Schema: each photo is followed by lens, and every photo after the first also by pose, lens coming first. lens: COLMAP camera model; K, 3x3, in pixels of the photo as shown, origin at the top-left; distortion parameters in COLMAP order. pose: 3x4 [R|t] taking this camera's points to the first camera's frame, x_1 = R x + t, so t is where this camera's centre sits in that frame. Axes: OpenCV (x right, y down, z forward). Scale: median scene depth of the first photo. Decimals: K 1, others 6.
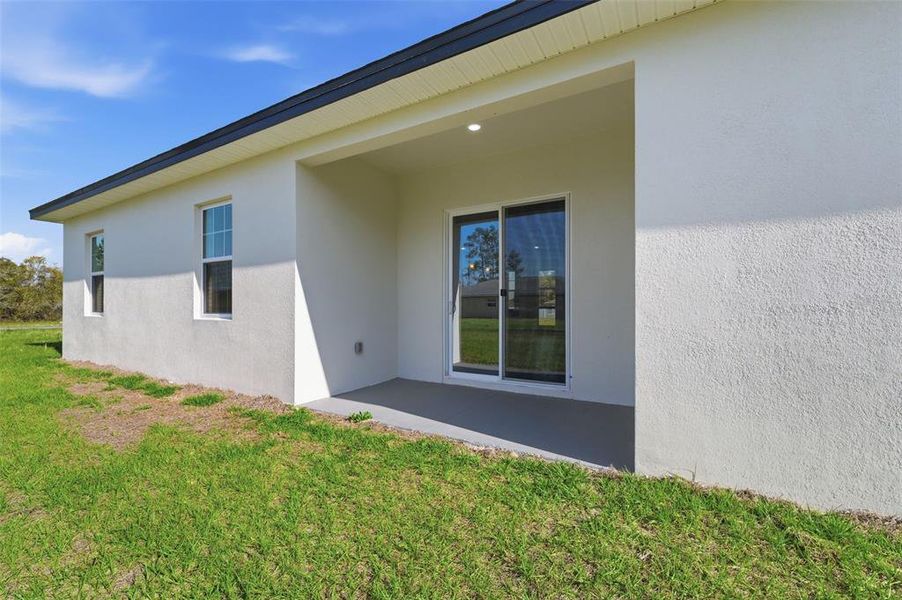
lens RADIAL K [[370.0, 0, 451.8], [0, 370.0, 301.9], [0, 0, 1]] dist [0.000273, -0.000267]
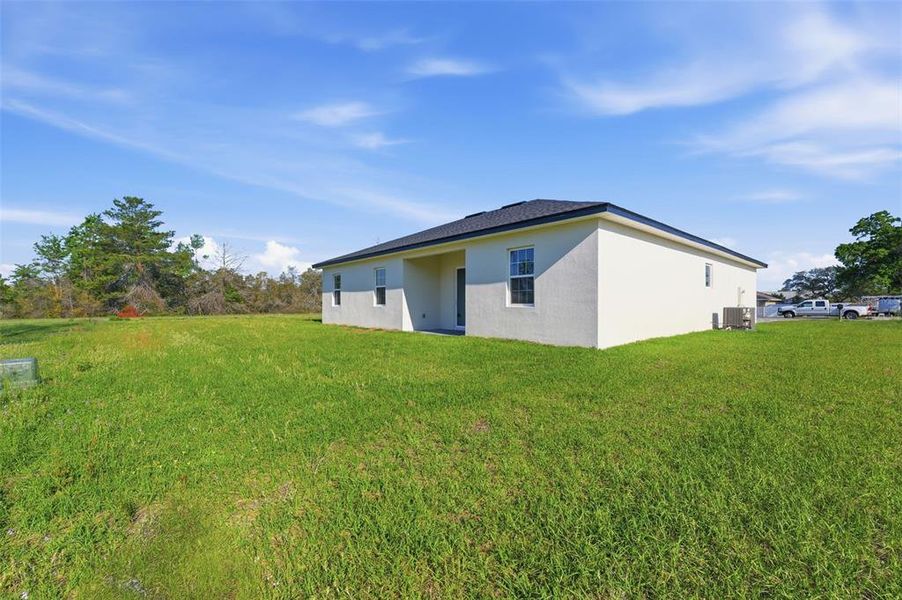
lens RADIAL K [[370.0, 0, 451.2], [0, 370.0, 302.5], [0, 0, 1]] dist [0.000273, -0.000267]
pose [[0.945779, -0.001286, -0.324808, 0.864068], [0.002829, 0.999987, 0.004278, 0.004424], [0.324798, -0.004965, 0.945770, -1.620153]]
